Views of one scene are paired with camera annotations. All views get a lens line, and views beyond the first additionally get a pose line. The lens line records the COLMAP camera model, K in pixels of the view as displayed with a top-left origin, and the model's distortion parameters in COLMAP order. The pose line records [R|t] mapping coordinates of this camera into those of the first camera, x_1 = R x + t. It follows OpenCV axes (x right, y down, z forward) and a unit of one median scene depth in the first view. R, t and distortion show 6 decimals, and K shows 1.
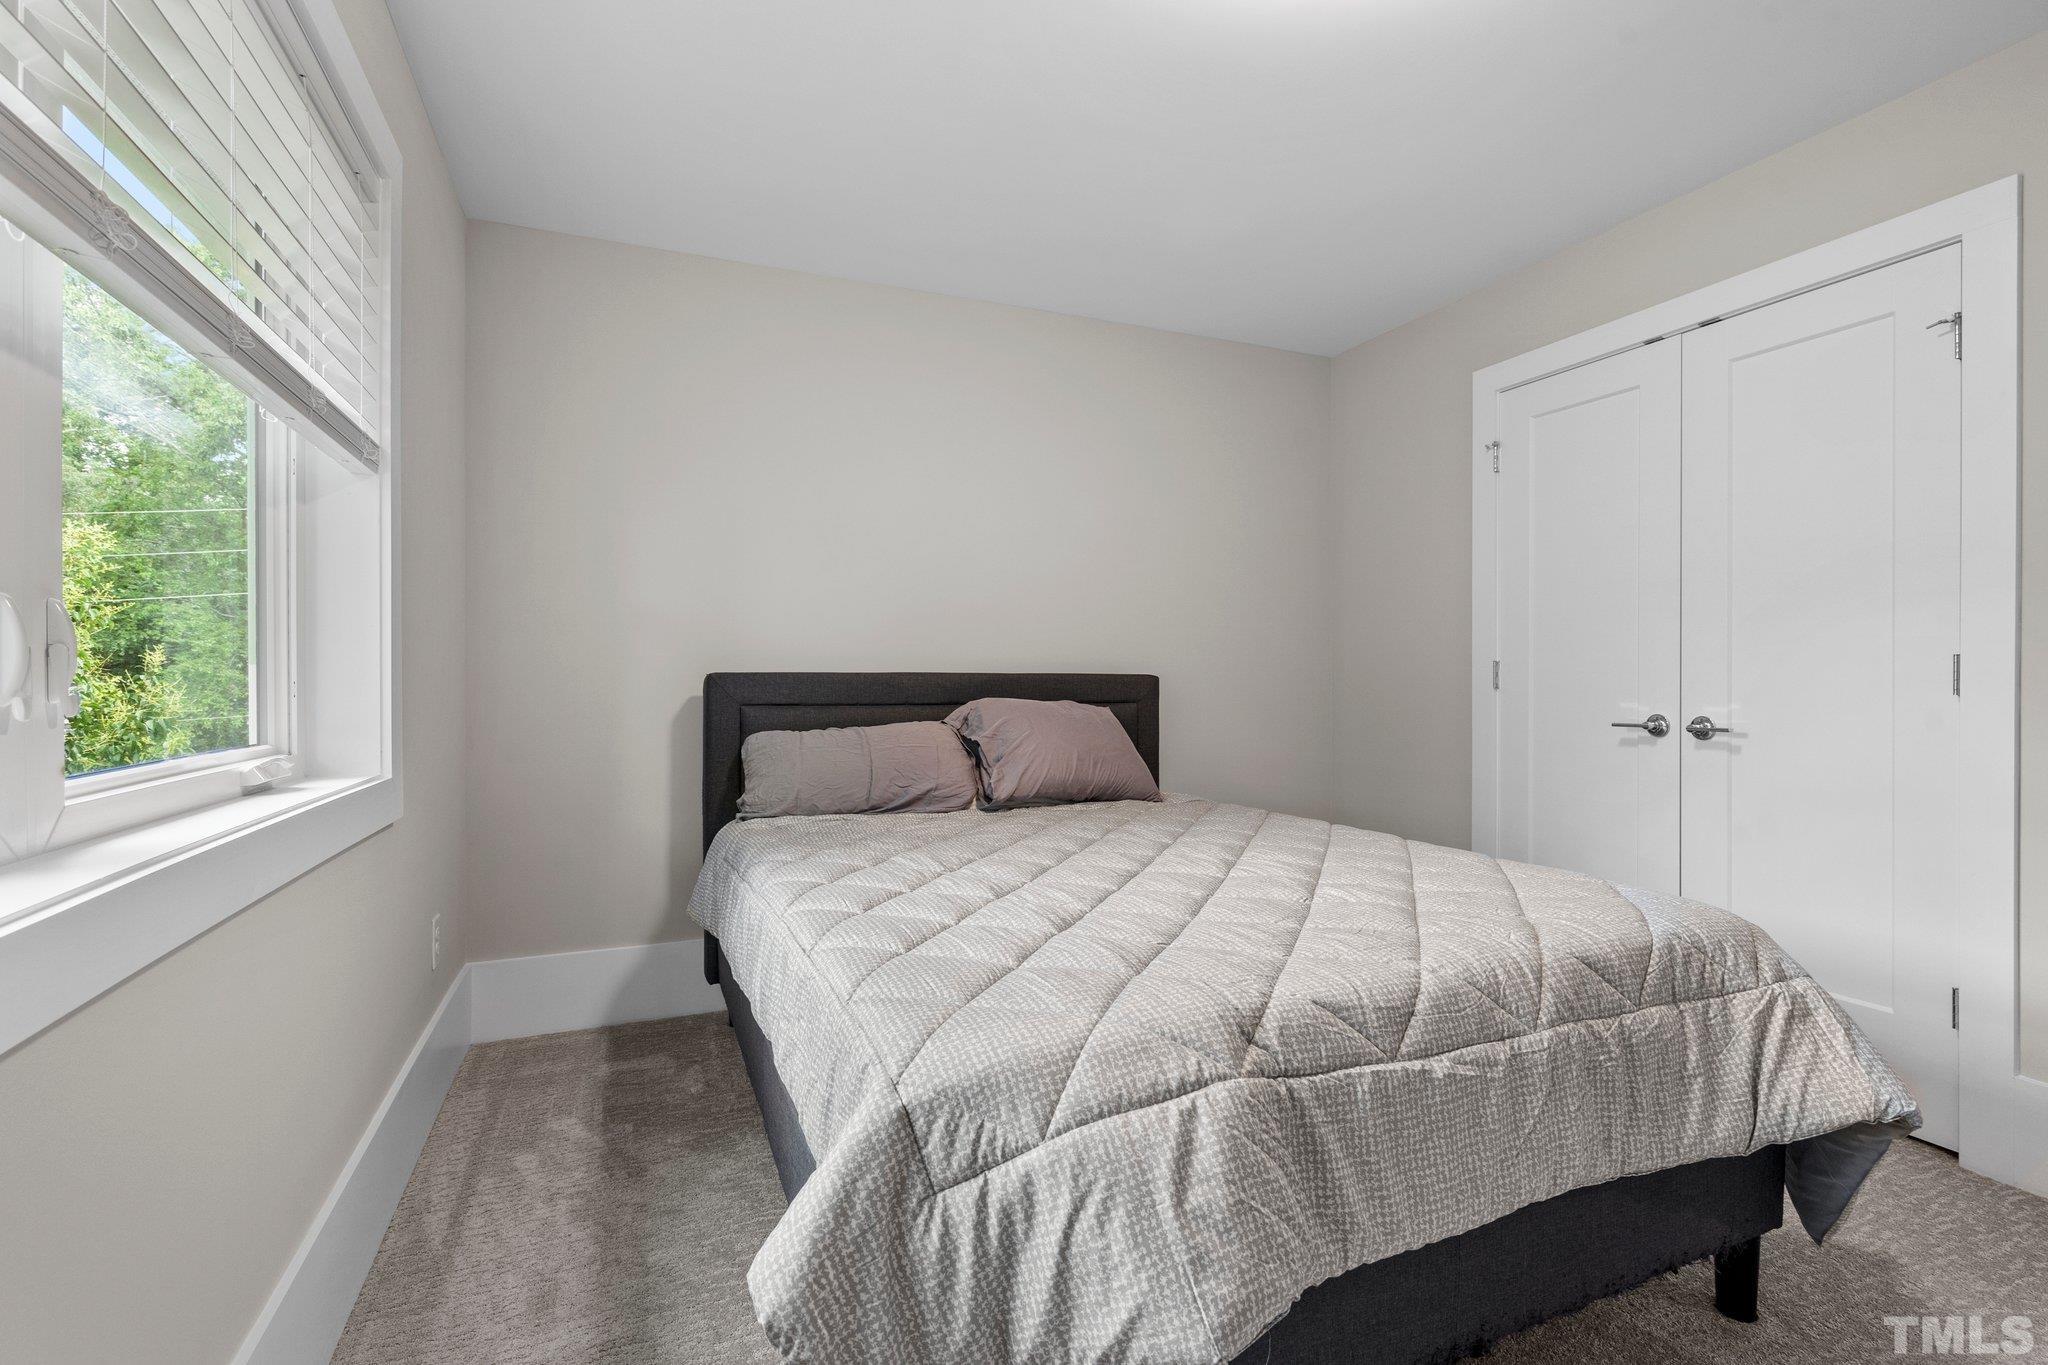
lens RADIAL K [[940.3, 0, 1022.4], [0, 940.3, 686.1], [0, 0, 1]] dist [-0.003234, 0.001291]
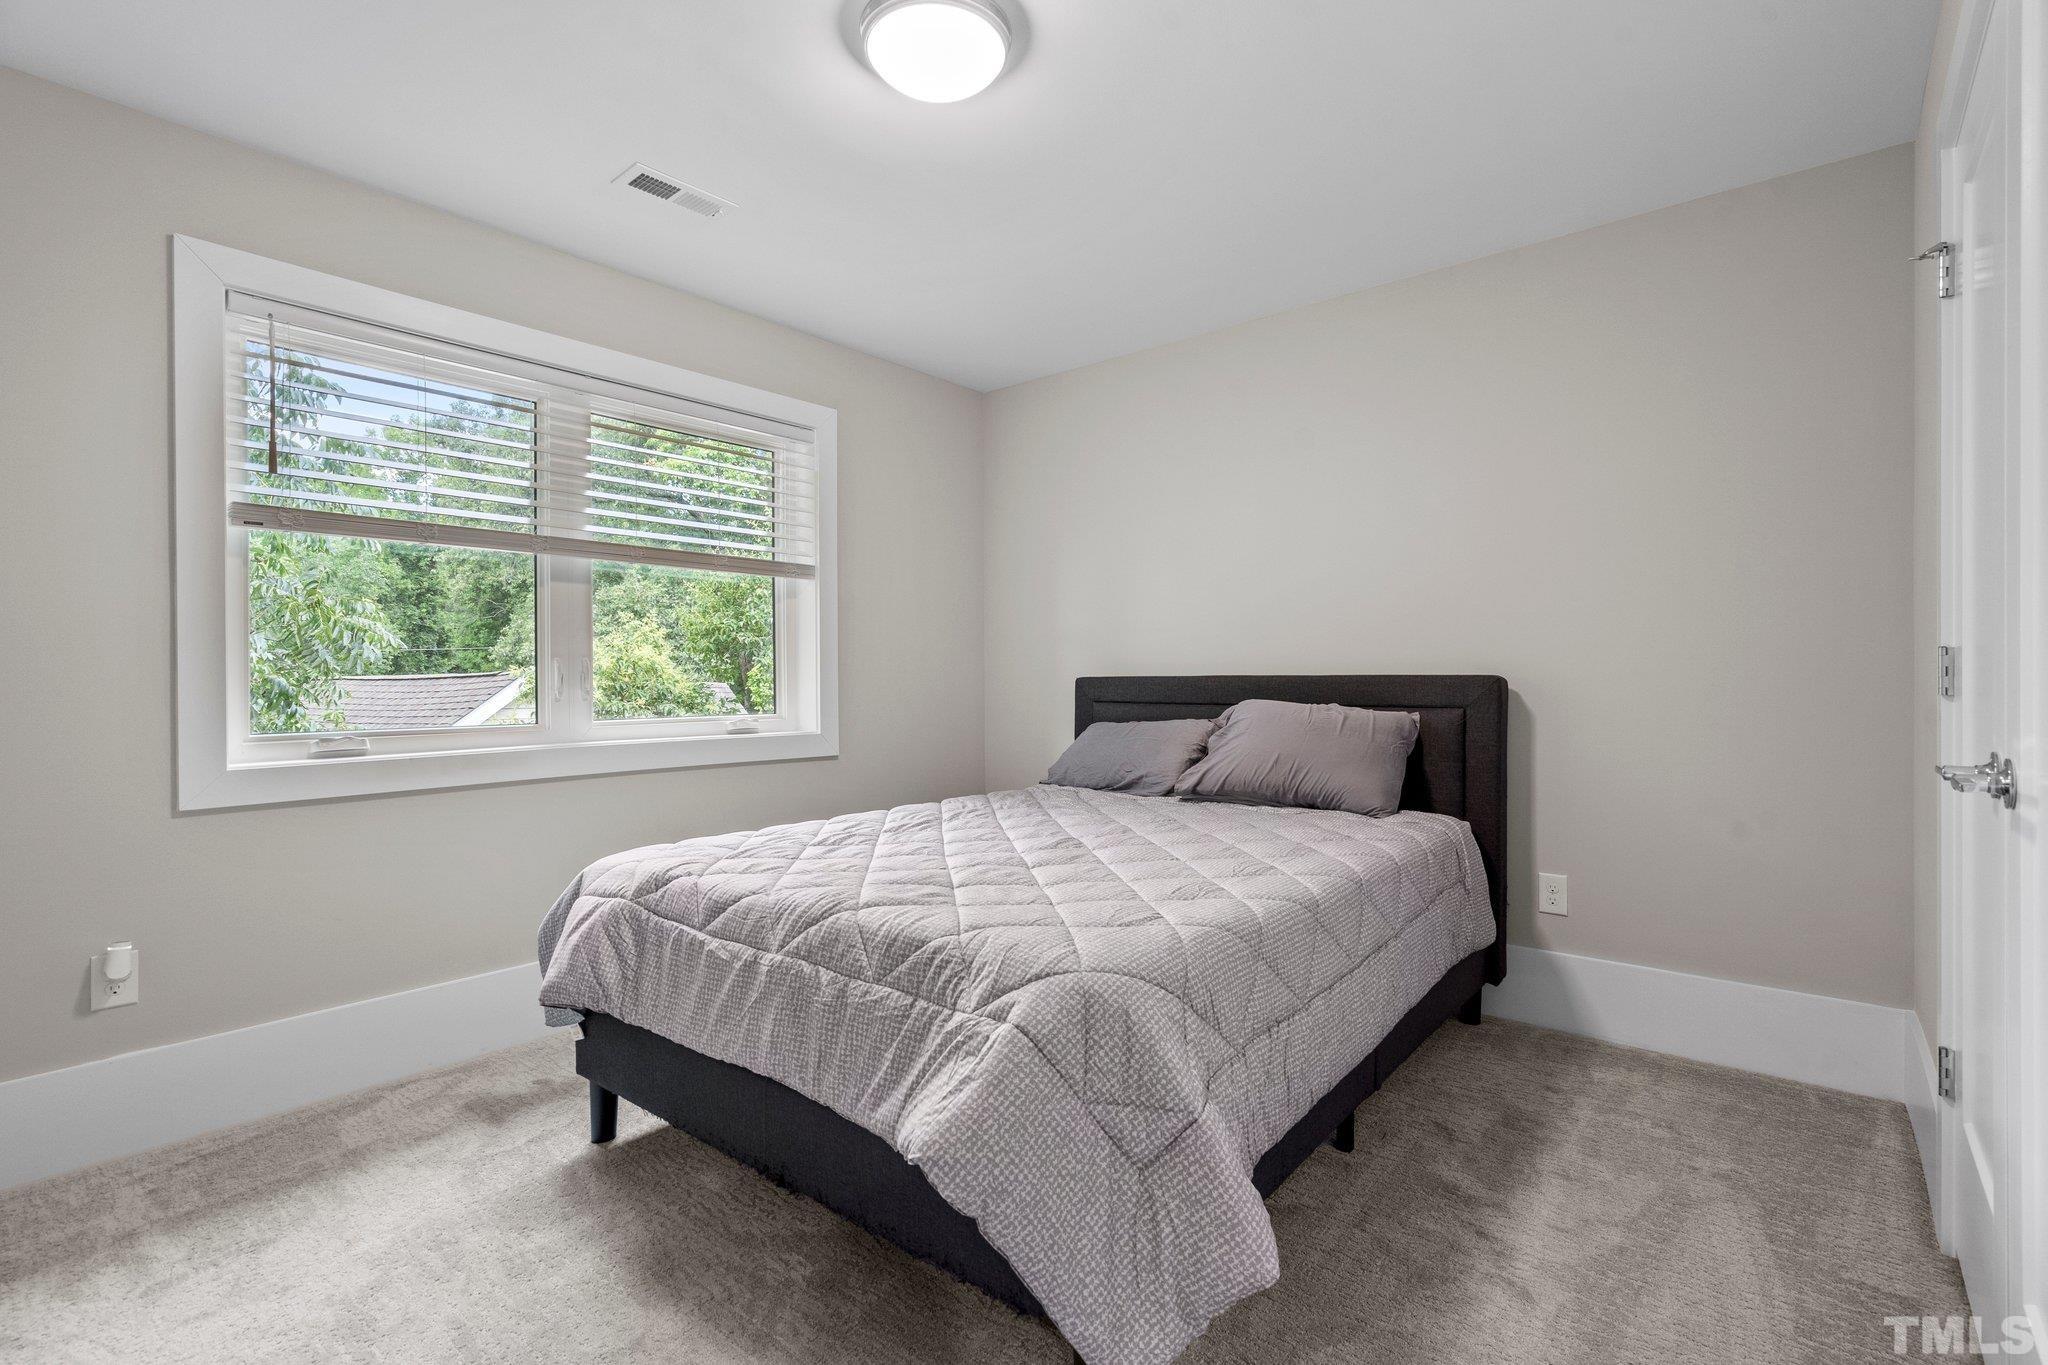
lens RADIAL K [[940.3, 0, 1022.4], [0, 940.3, 686.1], [0, 0, 1]] dist [-0.003234, 0.001291]
pose [[0.464793, 0.002894, -0.885415, 0.873412], [-0.005205, 0.999986, 0.000536, -0.002025], [0.885404, 0.004359, 0.464802, 0.327828]]
